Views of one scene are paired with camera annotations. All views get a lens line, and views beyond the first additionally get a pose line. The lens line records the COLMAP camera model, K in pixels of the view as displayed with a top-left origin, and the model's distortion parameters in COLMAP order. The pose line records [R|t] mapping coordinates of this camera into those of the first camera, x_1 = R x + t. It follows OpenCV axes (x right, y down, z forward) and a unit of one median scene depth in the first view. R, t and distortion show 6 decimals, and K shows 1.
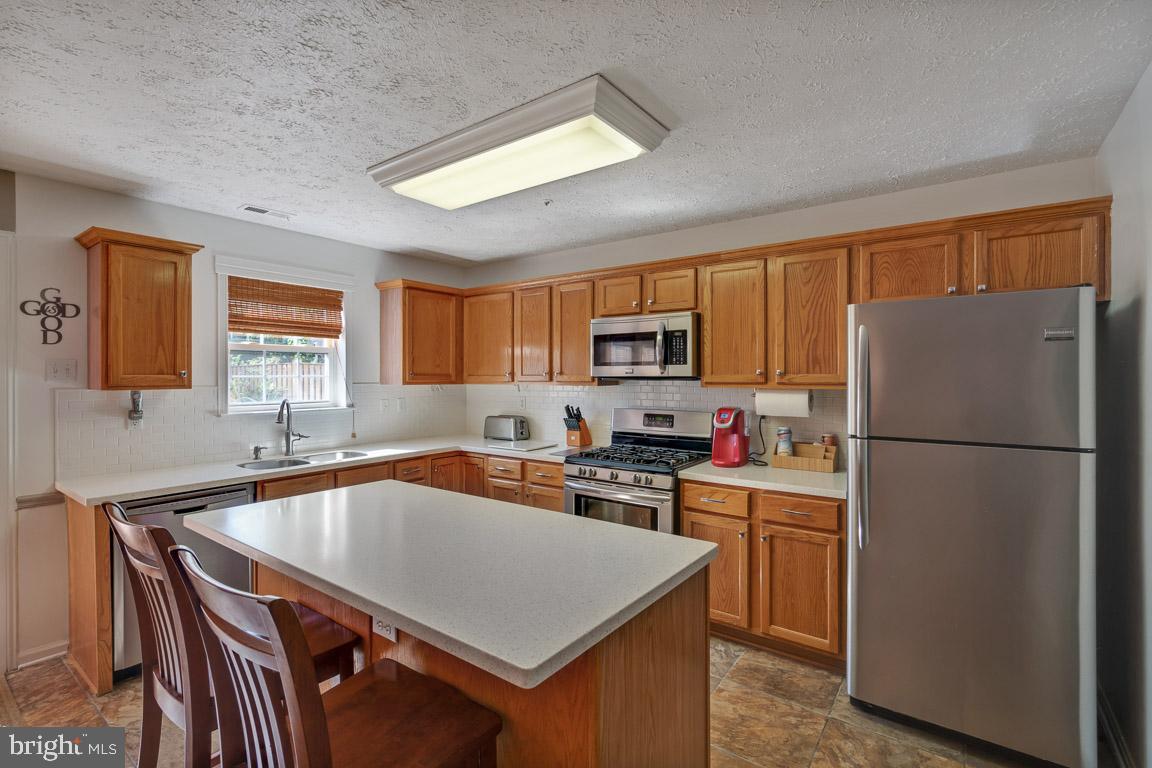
lens RADIAL K [[528.1, 0, 561.9], [0, 528.1, 377.4], [0, 0, 1]] dist [-0.001850, 0.000777]
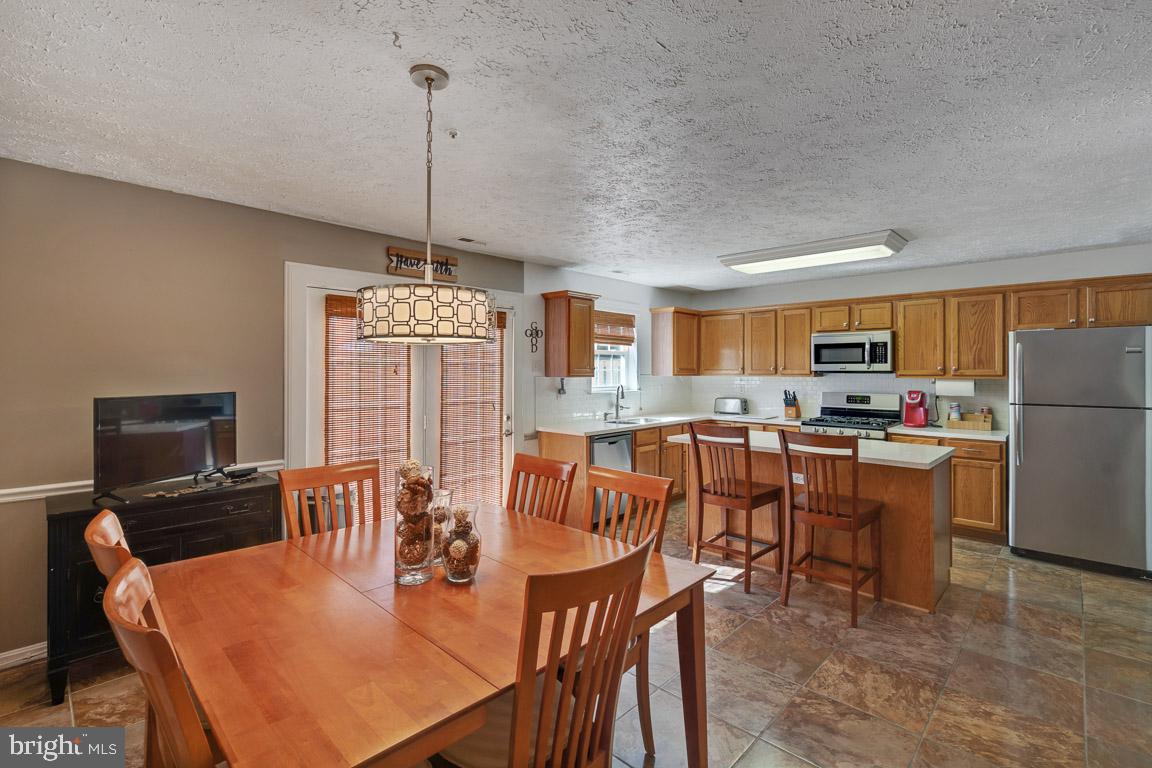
lens RADIAL K [[520.4, 0, 575.3], [0, 520.4, 370.0], [0, 0, 1]] dist [0.001712, 0.000357]
pose [[0.993165, 0.003081, -0.116676, -0.516430], [-0.003512, 0.999988, -0.003490, 0.004303], [0.116663, 0.003876, 0.993164, -0.673636]]
